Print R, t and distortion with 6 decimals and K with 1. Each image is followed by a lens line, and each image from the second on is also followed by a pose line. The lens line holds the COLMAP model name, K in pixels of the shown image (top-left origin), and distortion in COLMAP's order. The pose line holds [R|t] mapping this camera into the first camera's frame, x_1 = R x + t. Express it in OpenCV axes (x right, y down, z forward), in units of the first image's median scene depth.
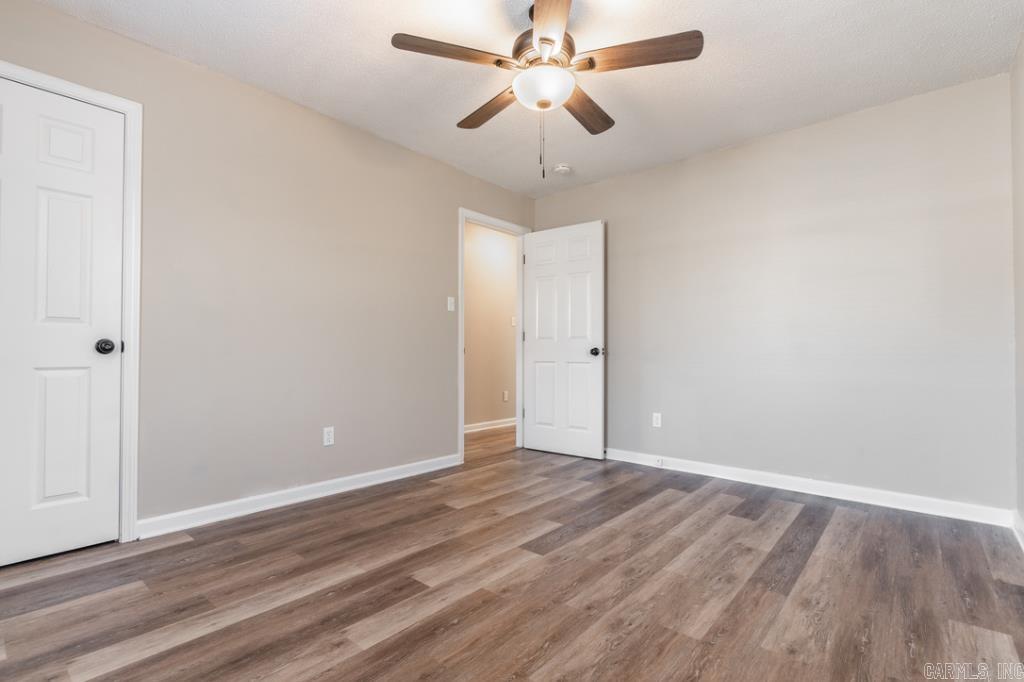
lens RADIAL K [[482.0, 0, 503.3], [0, 482.0, 341.8], [0, 0, 1]] dist [0.000321, -0.002009]
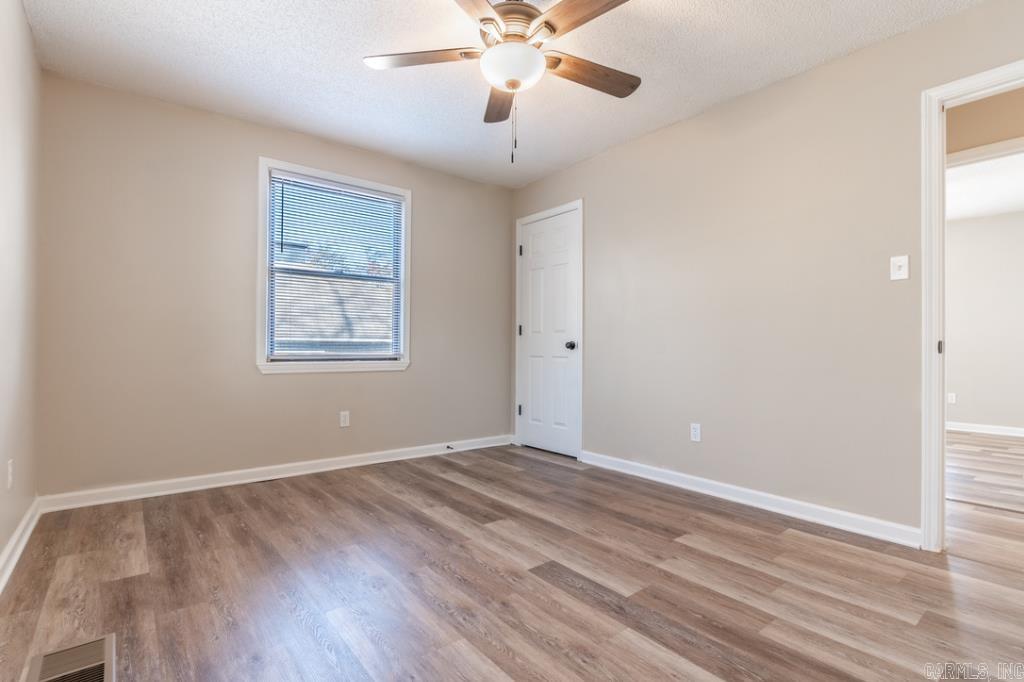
lens RADIAL K [[482.0, 0, 512.8], [0, 482.0, 343.6], [0, 0, 1]] dist [0.000321, -0.002009]
pose [[-0.175919, -0.014529, -0.984297, 0.884831], [0.014753, 0.999740, -0.017394, 0.027763], [0.984294, -0.017581, -0.175659, 1.019896]]
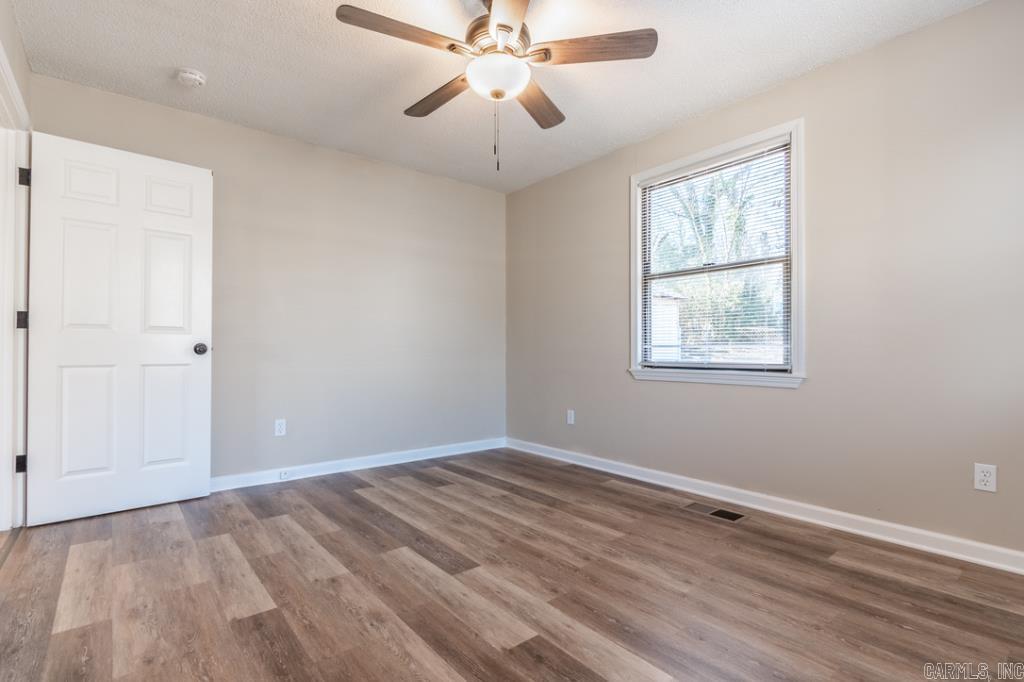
lens RADIAL K [[482.0, 0, 518.8], [0, 482.0, 342.1], [0, 0, 1]] dist [0.000321, -0.002009]
pose [[0.148279, 0.014327, 0.988842, -0.757781], [-0.022807, 0.999679, -0.011064, 0.013003], [-0.988683, -0.020912, 0.148558, 0.711111]]
